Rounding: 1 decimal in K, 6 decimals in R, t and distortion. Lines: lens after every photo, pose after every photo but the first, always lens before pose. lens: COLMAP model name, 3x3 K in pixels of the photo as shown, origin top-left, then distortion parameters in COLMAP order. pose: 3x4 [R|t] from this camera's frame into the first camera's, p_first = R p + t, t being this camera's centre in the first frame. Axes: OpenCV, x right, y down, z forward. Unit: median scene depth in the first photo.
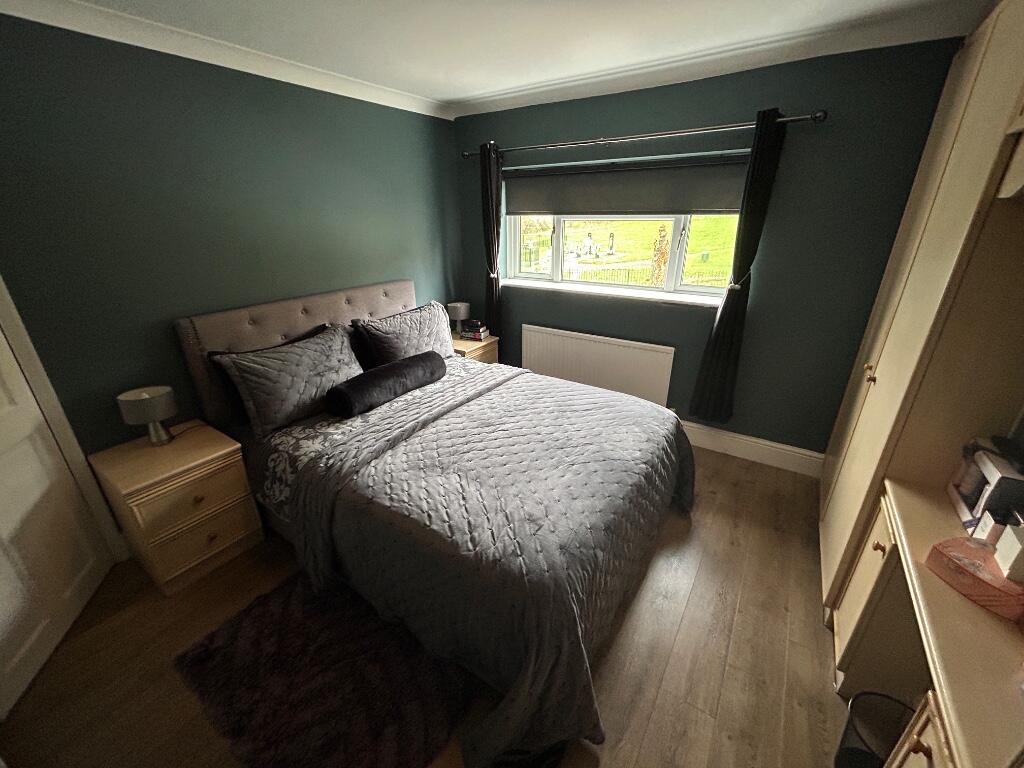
lens RADIAL K [[412.3, 0, 505.6], [0, 412.3, 383.6], [0, 0, 1]] dist [-0.007447, 0.001796]
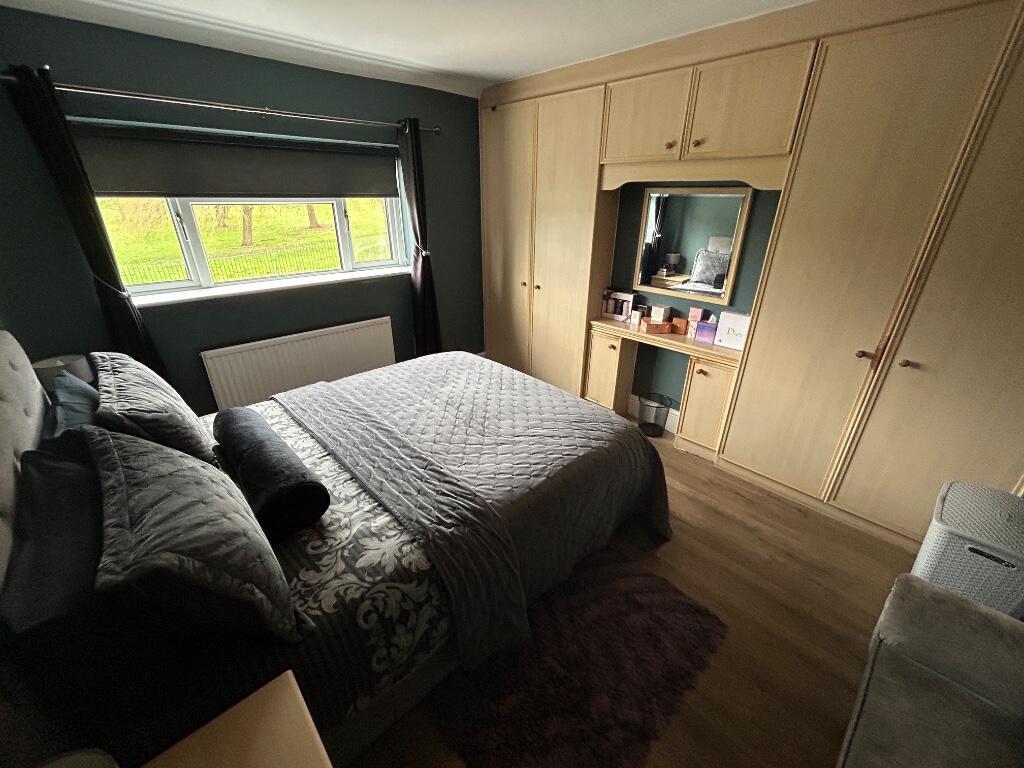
lens RADIAL K [[412.3, 0, 503.6], [0, 412.3, 385.5], [0, 0, 1]] dist [-0.007447, 0.001796]
pose [[0.233338, -0.394069, 0.888967, -0.789131], [0.365012, 0.882847, 0.295547, -0.177594], [-0.901288, 0.255522, 0.349842, 0.464327]]
